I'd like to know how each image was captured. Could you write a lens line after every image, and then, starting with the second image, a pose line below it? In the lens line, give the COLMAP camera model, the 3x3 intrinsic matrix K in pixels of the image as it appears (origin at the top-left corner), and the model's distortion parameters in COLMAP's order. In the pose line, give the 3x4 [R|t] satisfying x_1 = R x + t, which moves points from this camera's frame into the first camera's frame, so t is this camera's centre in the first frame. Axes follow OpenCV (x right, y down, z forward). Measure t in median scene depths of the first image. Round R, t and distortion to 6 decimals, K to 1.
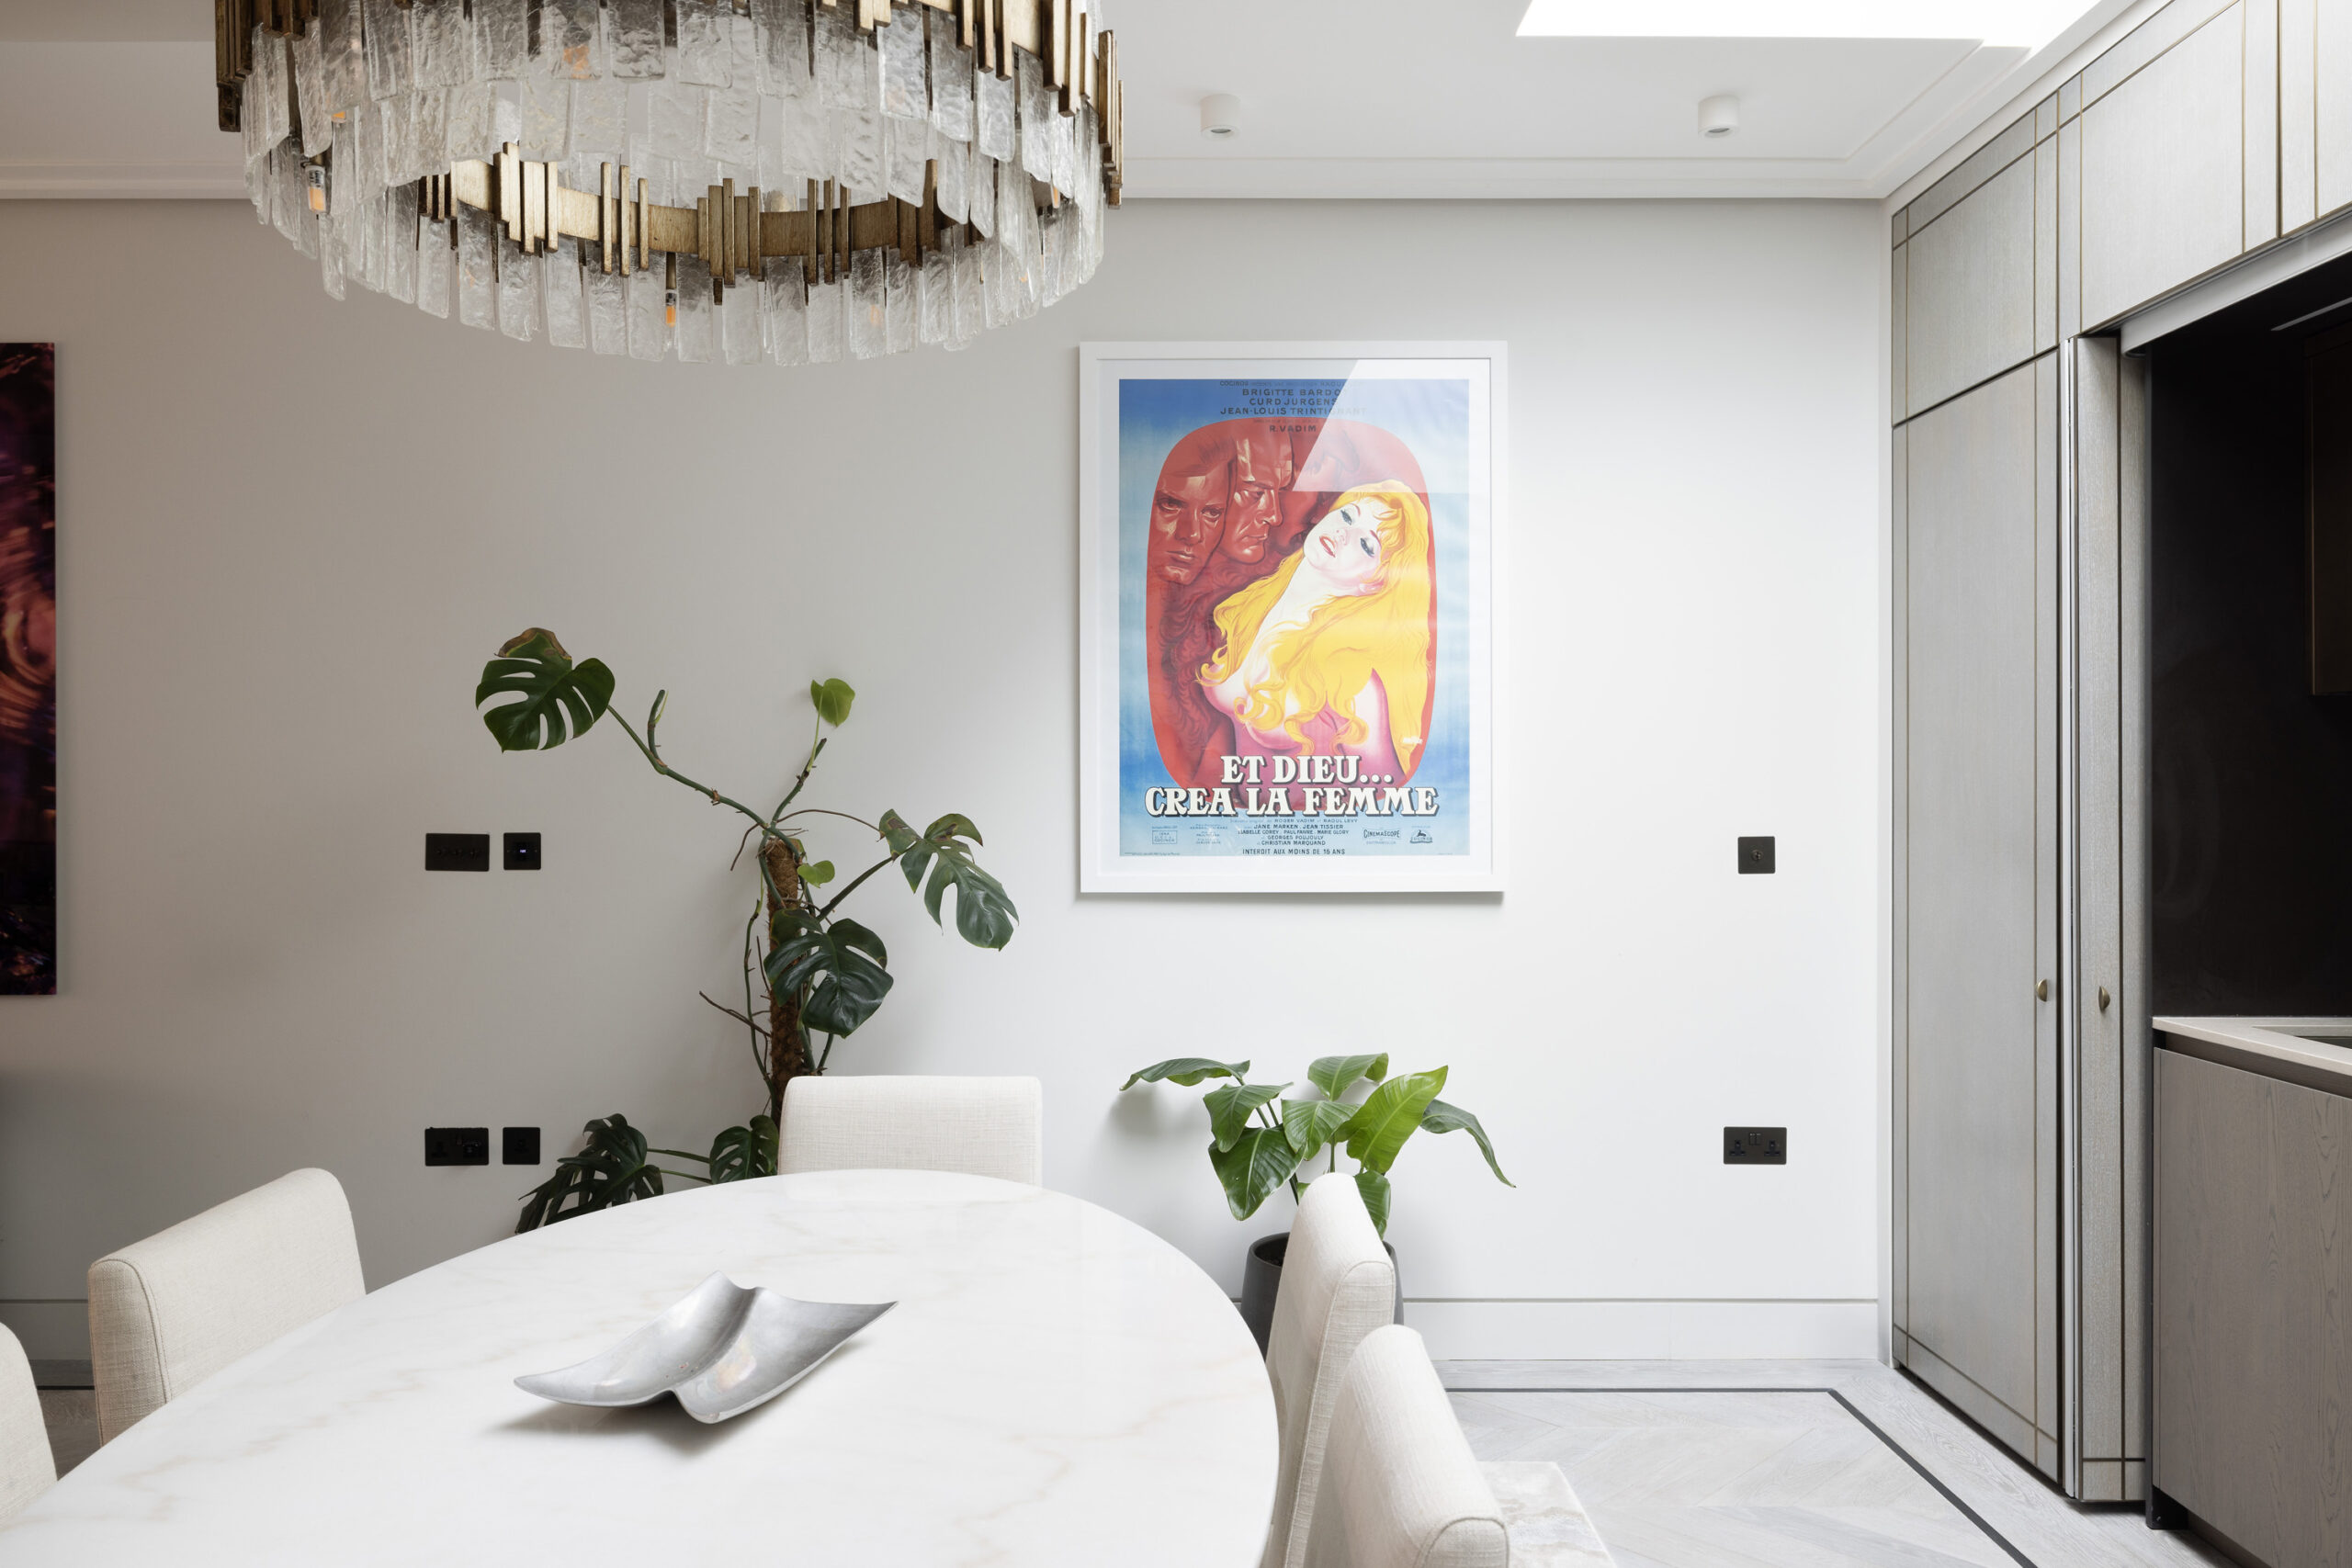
lens RADIAL K [[1694.2, 0, 1171.9], [0, 1694.2, 790.9], [0, 0, 1]] dist [-0.001282, 0.000638]
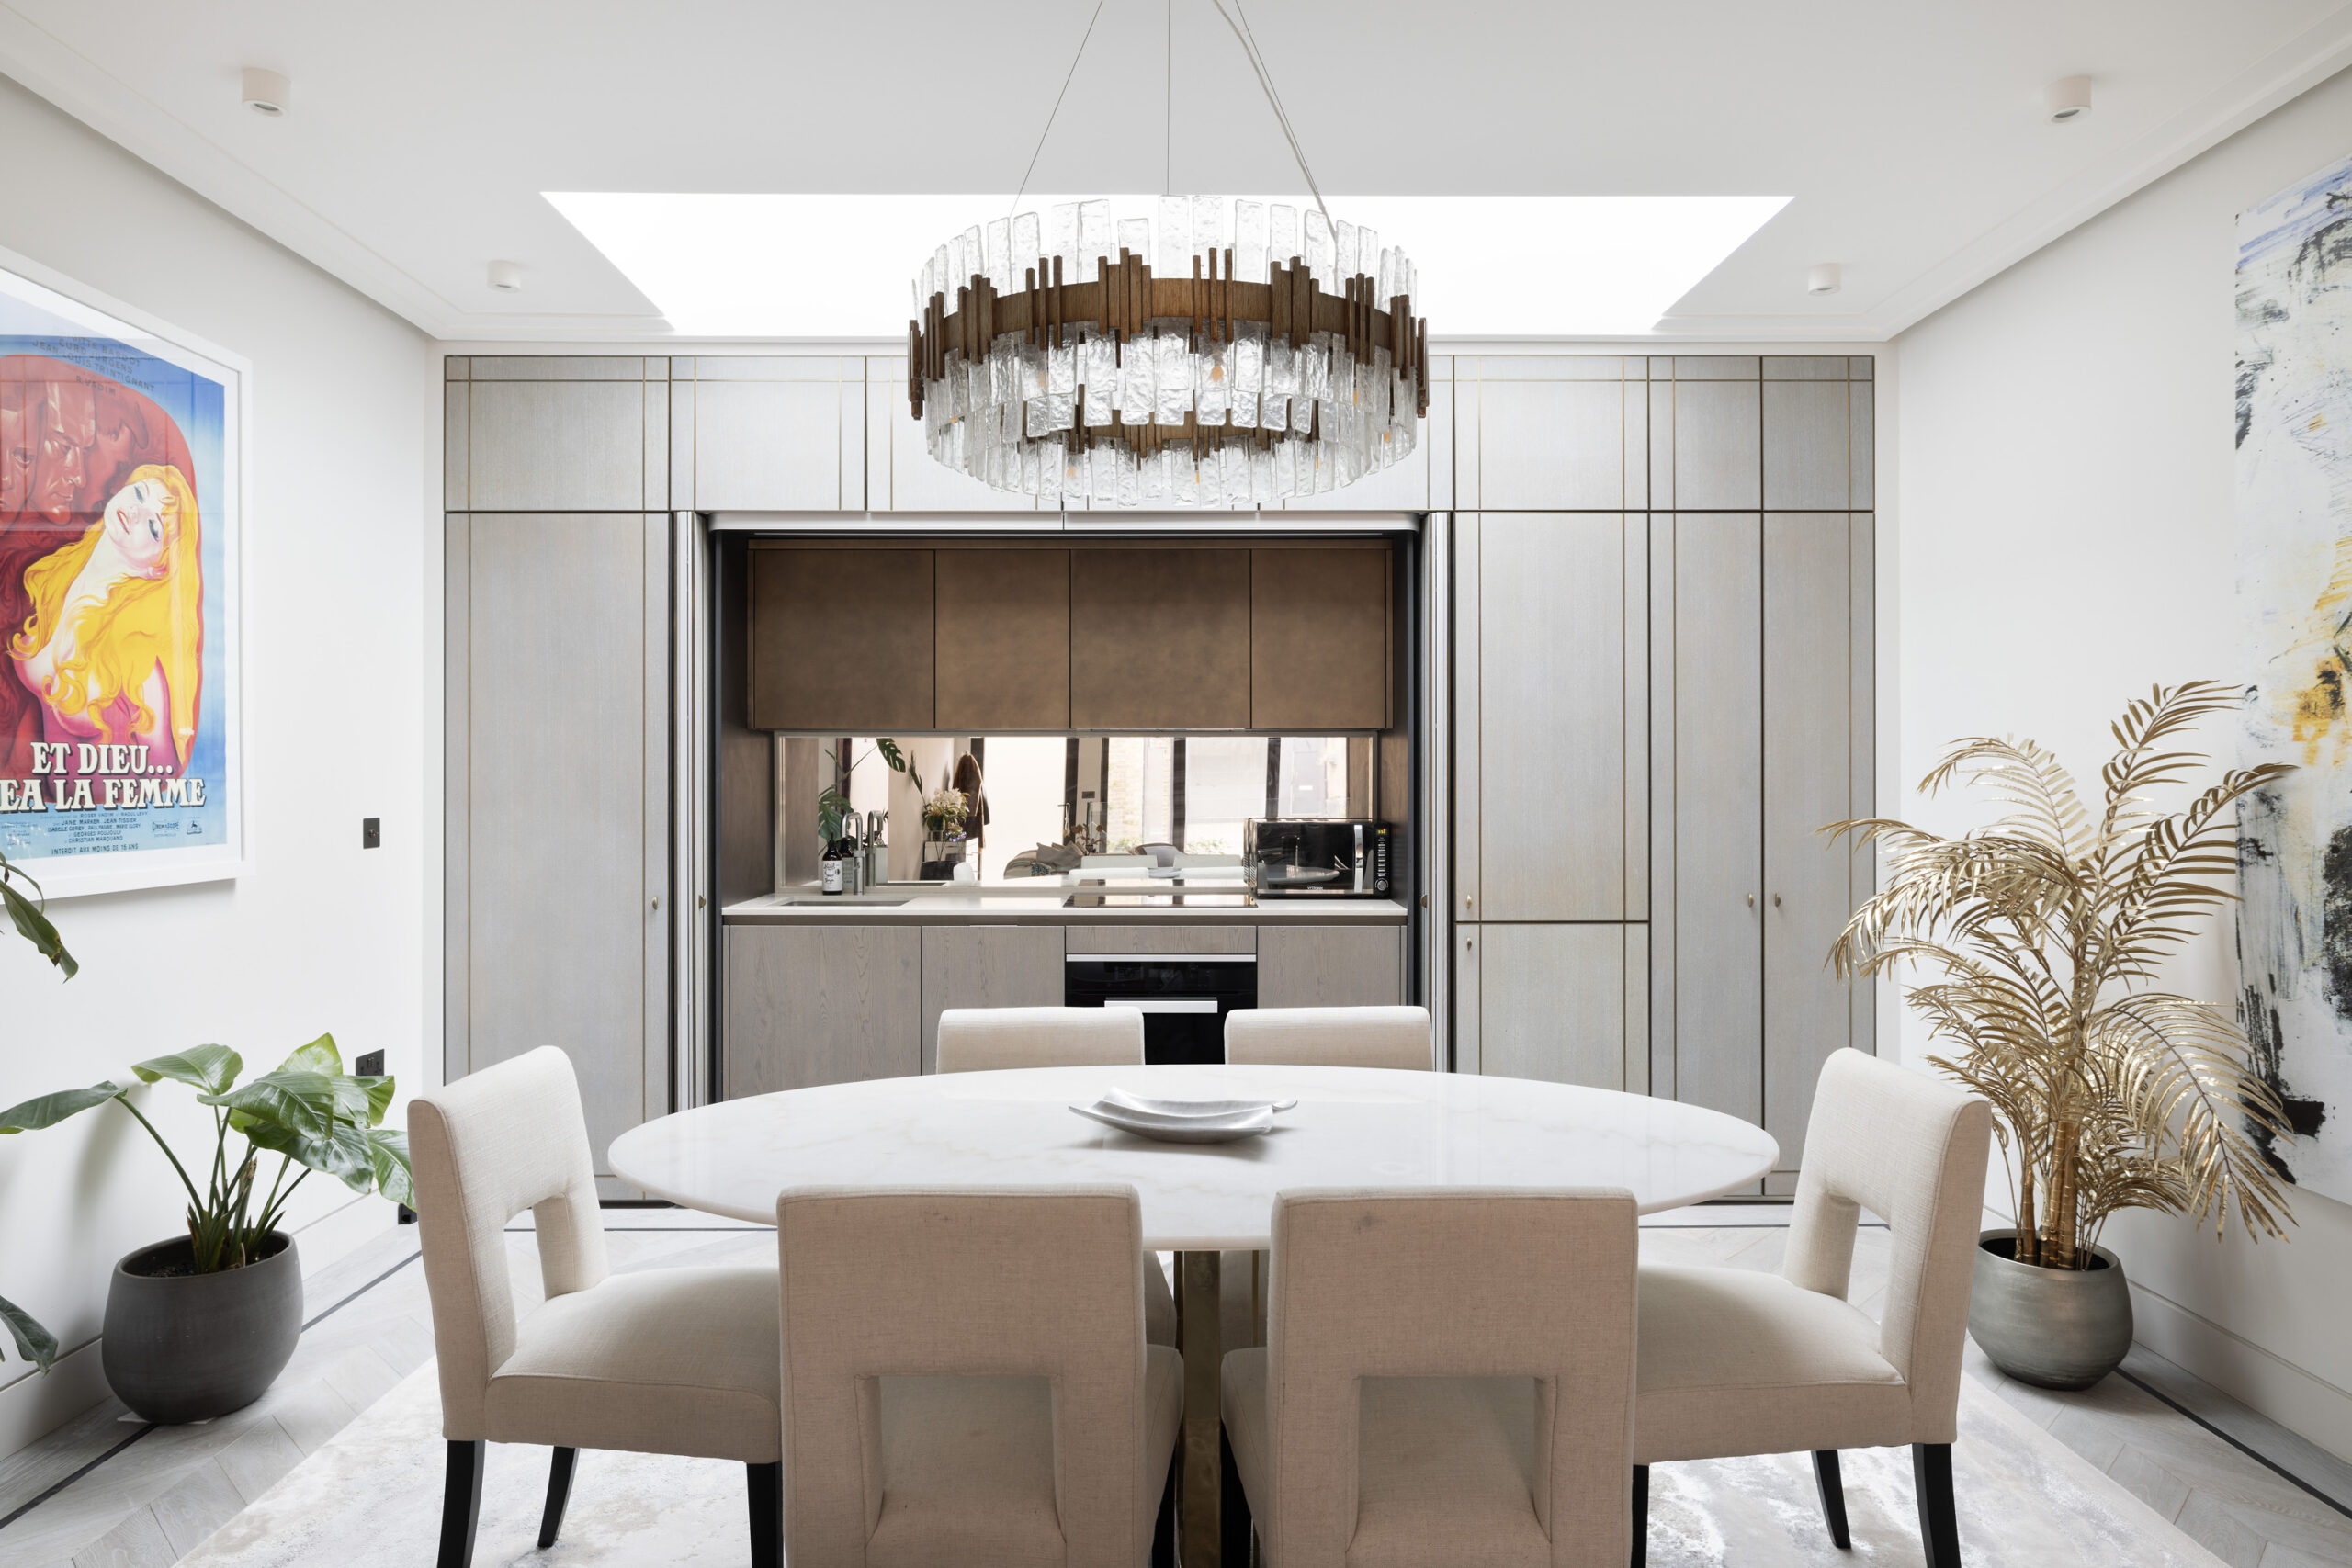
lens RADIAL K [[1410.5, 0, 1172.3], [0, 1410.5, 774.9], [0, 0, 1]] dist [-0.003533, -0.000751]
pose [[-0.017369, 0.001788, 0.999848, -0.696051], [0.004000, 0.999991, -0.001719, -0.000482], [-0.999841, 0.003969, -0.017376, 0.433739]]
